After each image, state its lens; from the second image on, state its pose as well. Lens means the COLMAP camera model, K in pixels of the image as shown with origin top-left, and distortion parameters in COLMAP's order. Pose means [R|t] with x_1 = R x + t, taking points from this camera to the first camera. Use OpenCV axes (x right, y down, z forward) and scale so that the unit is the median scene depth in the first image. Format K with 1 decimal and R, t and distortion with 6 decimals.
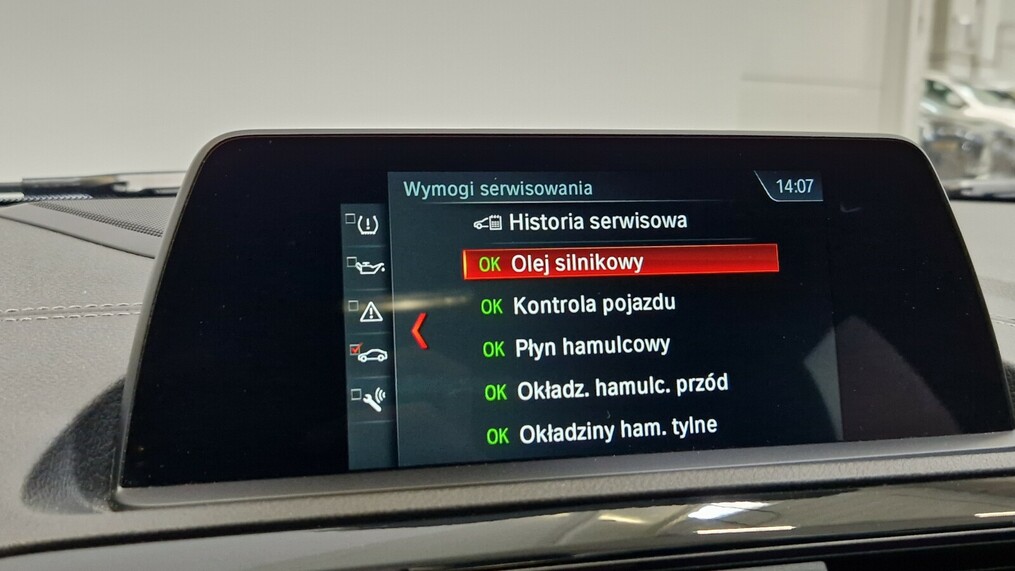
lens RADIAL K [[719.8, 0, 507.5], [0, 719.8, 285.5], [0, 0, 1]] dist [0.054204, -0.000739]
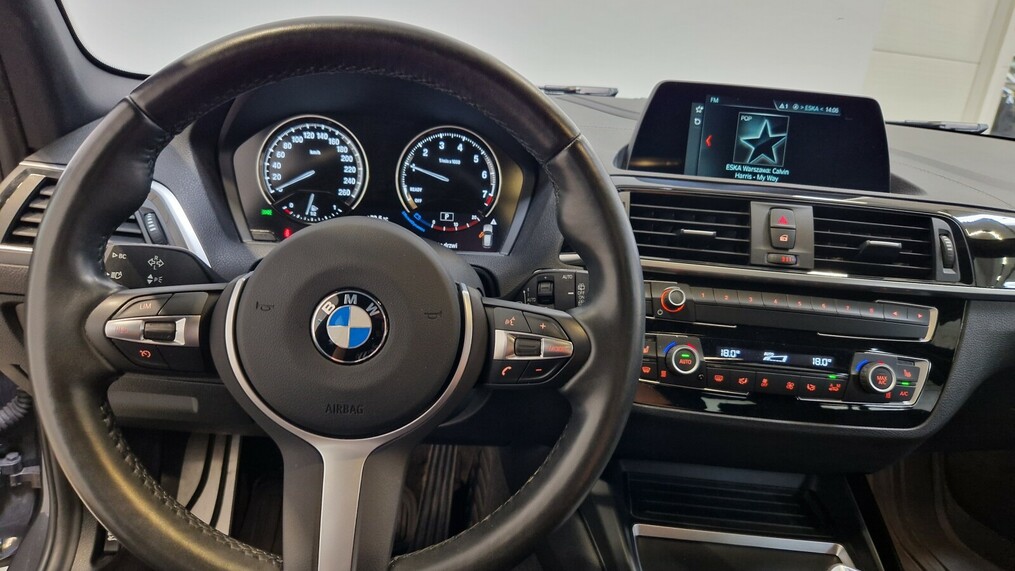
lens RADIAL K [[719.8, 0, 507.5], [0, 719.8, 285.5], [0, 0, 1]] dist [0.054204, -0.000739]
pose [[0.975936, 0.139826, -0.167326, -0.365050], [-0.121697, 0.985984, 0.114132, 0.449444], [0.180940, -0.091023, 0.979273, -2.581467]]
